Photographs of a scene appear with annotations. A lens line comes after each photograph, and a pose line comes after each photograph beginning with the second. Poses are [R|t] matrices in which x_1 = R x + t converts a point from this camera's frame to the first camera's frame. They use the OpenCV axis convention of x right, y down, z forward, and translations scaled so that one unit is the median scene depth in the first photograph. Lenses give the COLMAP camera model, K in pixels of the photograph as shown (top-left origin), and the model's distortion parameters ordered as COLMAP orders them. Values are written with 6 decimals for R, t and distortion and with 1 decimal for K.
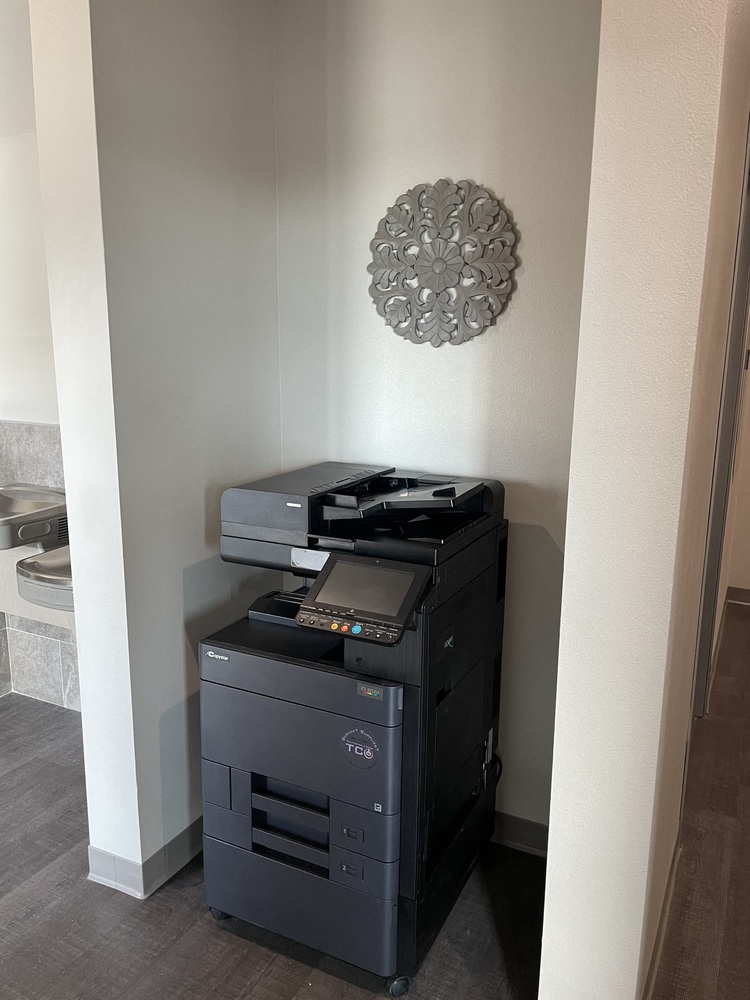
lens RADIAL K [[749.9, 0, 375.0], [0, 749.9, 500.0], [0, 0, 1]] dist [0.079292, -0.096286]
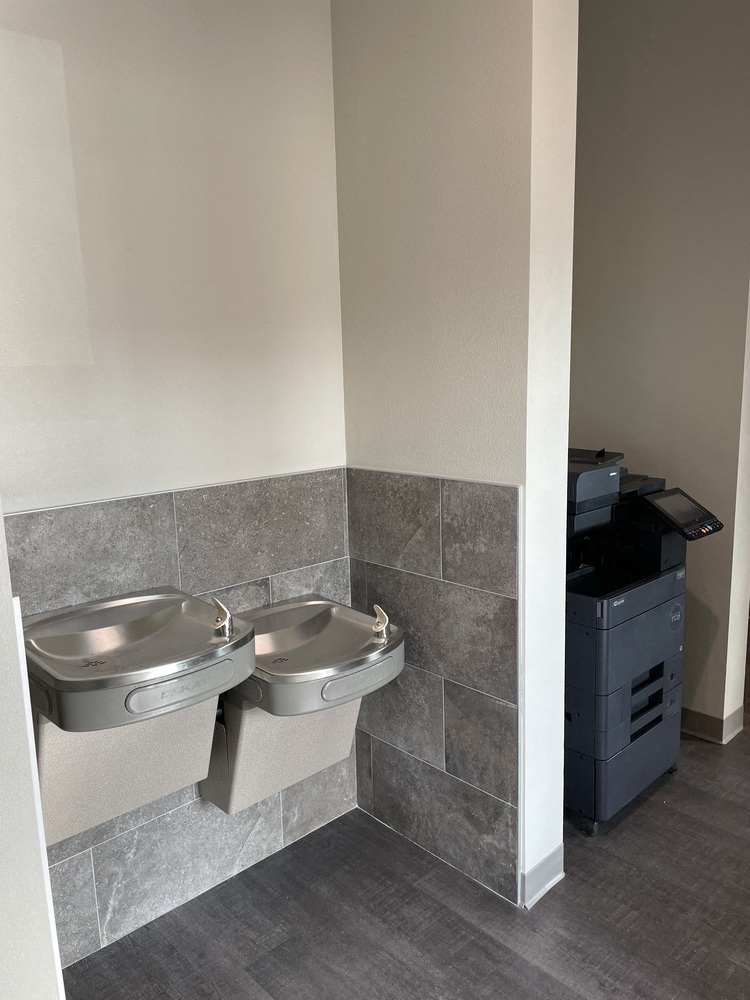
lens RADIAL K [[749.9, 0, 375.0], [0, 749.9, 500.0], [0, 0, 1]] dist [0.079292, -0.096286]
pose [[0.348016, -0.187236, 0.918601, -0.851808], [0.221158, 0.968595, 0.113639, -0.111550], [-0.911029, 0.163607, 0.378495, 0.497905]]
